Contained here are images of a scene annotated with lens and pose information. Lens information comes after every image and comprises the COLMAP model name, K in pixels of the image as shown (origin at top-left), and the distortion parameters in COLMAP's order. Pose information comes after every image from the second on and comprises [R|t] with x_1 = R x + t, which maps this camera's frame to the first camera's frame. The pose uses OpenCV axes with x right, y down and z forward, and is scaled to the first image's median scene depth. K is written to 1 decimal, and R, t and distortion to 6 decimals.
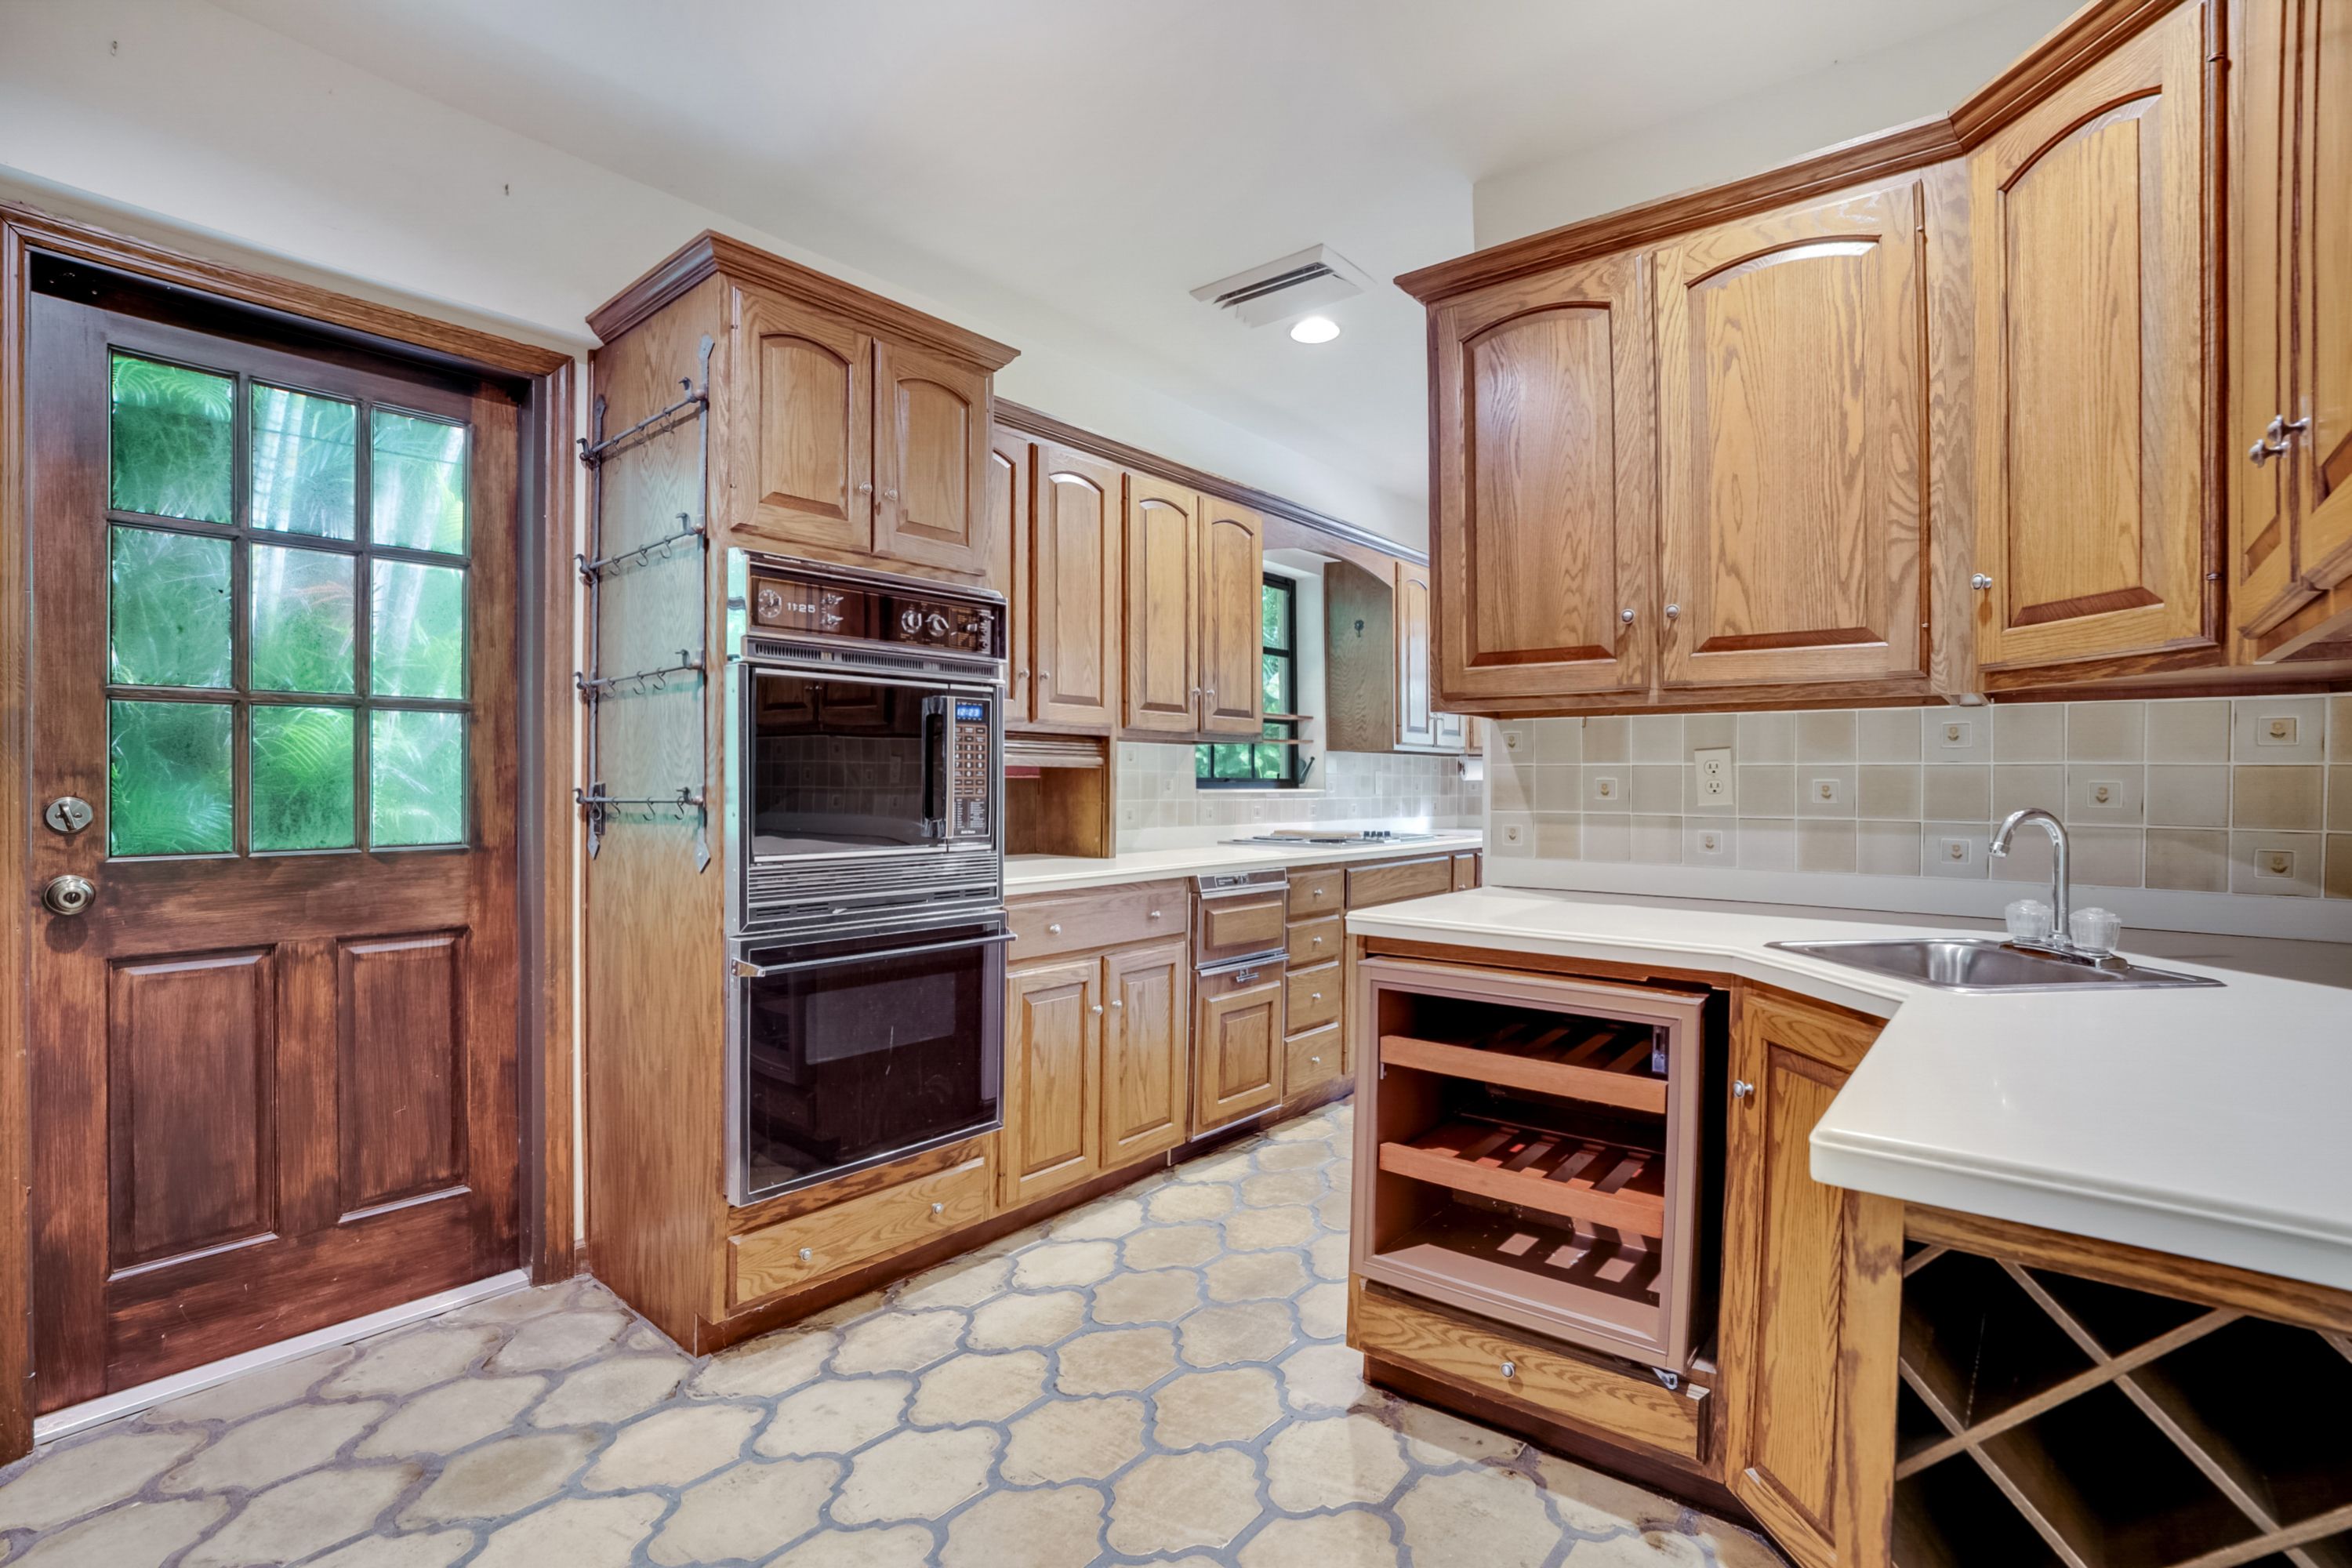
lens RADIAL K [[1133.1, 0, 1173.2], [0, 1133.1, 787.3], [0, 0, 1]] dist [-0.021333, -0.000385]
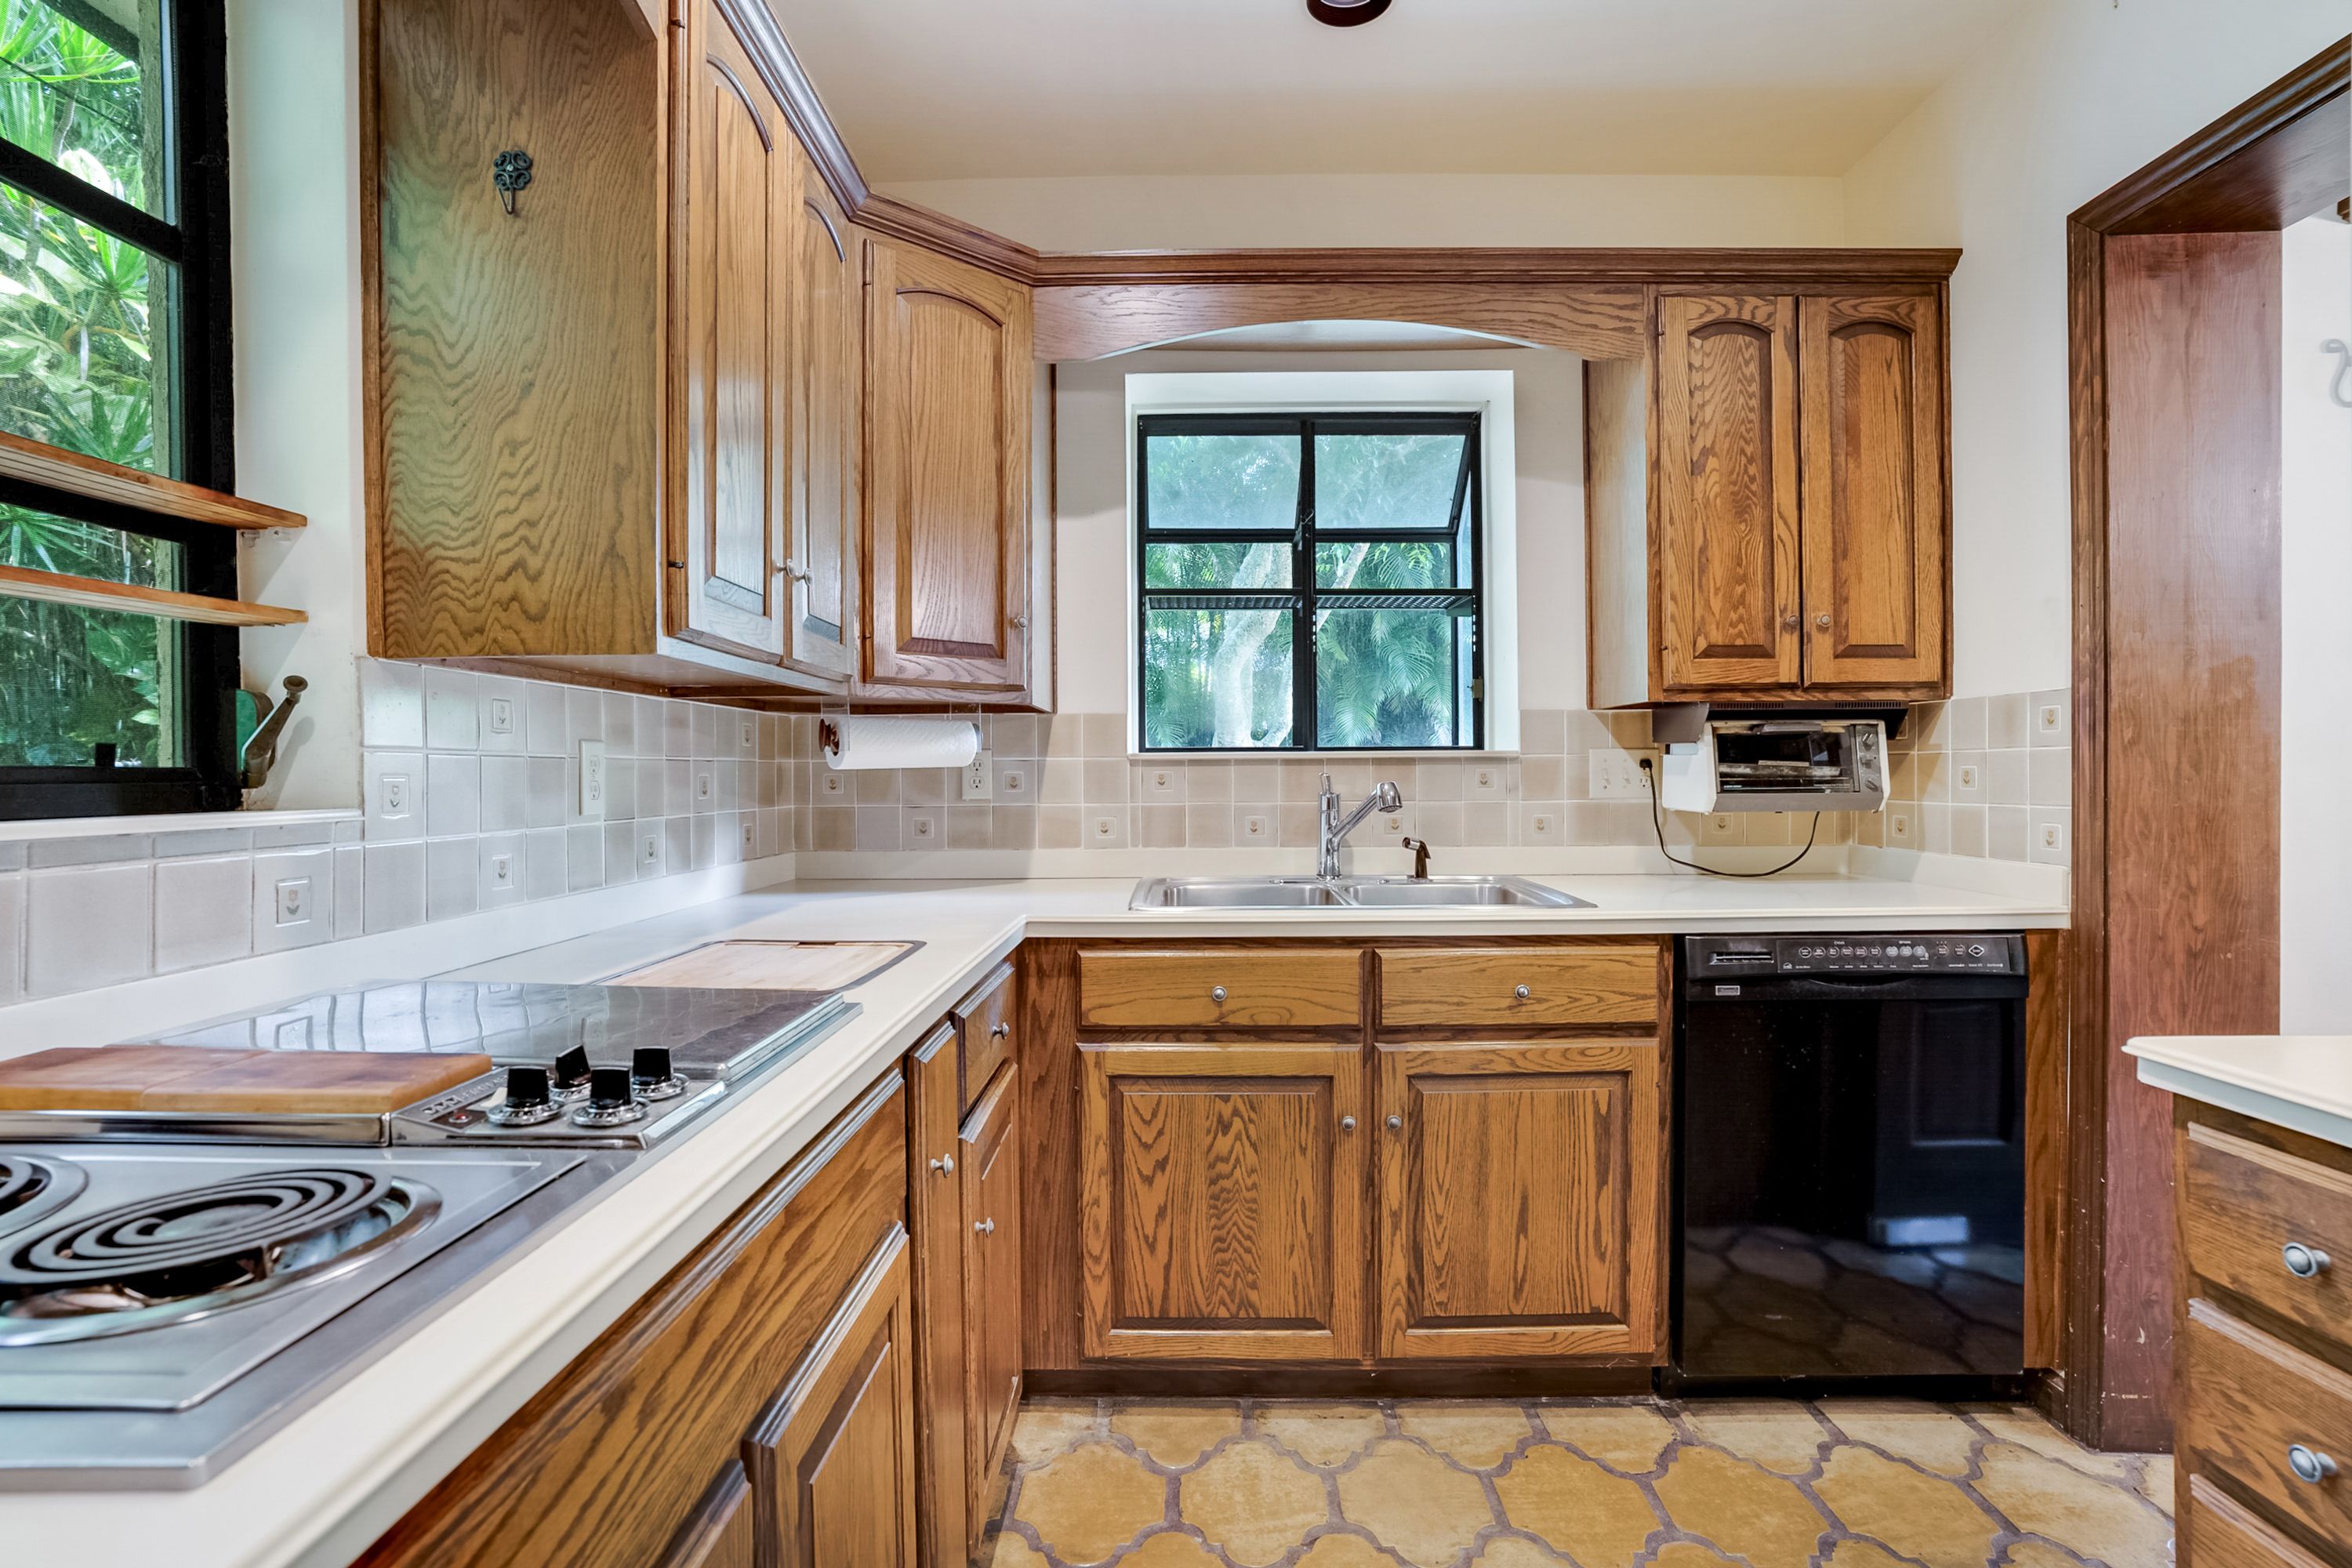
lens RADIAL K [[1133.1, 0, 1172.4], [0, 1133.1, 780.3], [0, 0, 1]] dist [-0.021333, -0.000385]
pose [[0.789996, -0.004395, 0.613097, 0.121271], [0.002463, 0.999989, 0.003994, -0.004609], [-0.613107, -0.001645, 0.789998, 0.679213]]
